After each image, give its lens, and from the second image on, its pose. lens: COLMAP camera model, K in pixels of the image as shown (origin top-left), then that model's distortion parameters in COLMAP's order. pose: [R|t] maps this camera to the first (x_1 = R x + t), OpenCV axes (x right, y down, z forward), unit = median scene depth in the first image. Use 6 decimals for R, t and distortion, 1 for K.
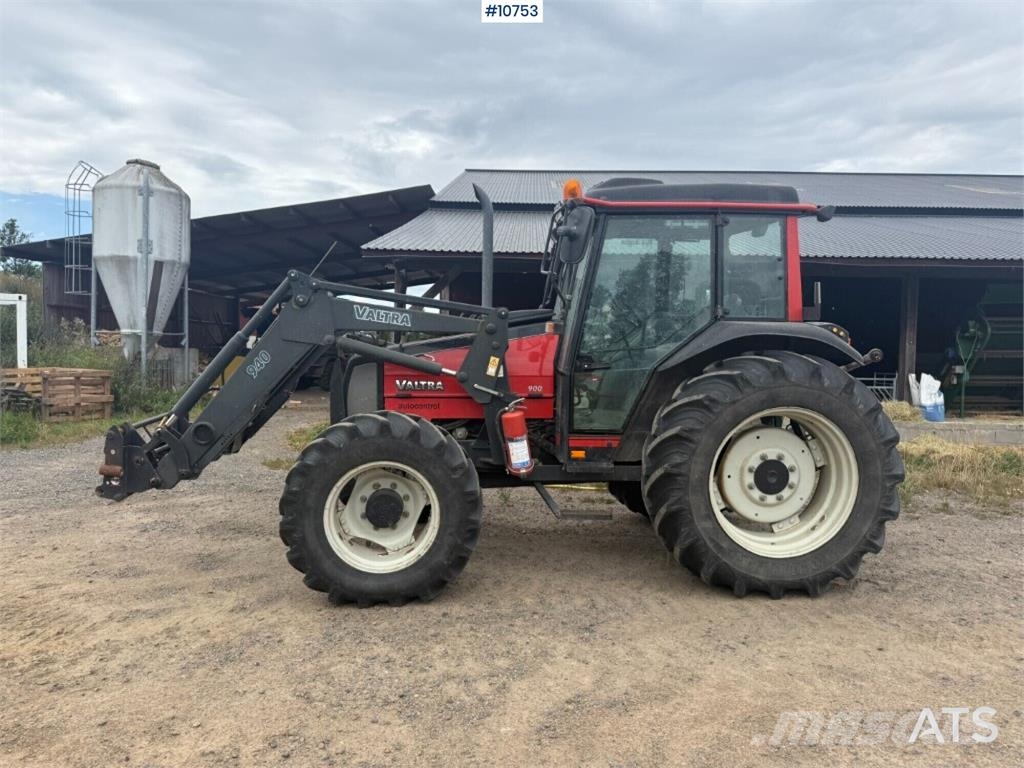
lens RADIAL K [[708.1, 0, 512.0], [0, 708.1, 384.0], [0, 0, 1]] dist [0.086505, -0.116764]
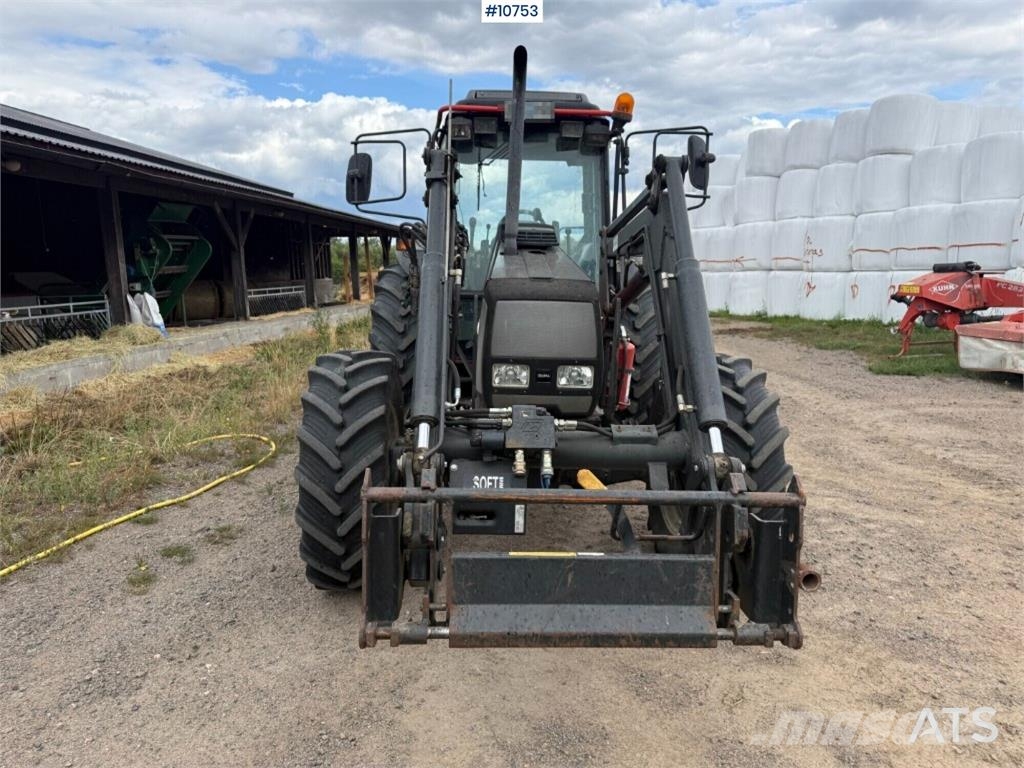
lens RADIAL K [[720.8, 0, 512.0], [0, 720.8, 384.0], [0, 0, 1]] dist [0.006915, 0.001454]
pose [[0.051946, -0.180216, 0.982254, -0.978034], [0.064040, 0.982159, 0.176812, -0.085723], [-0.996594, 0.053719, 0.062561, 1.135475]]
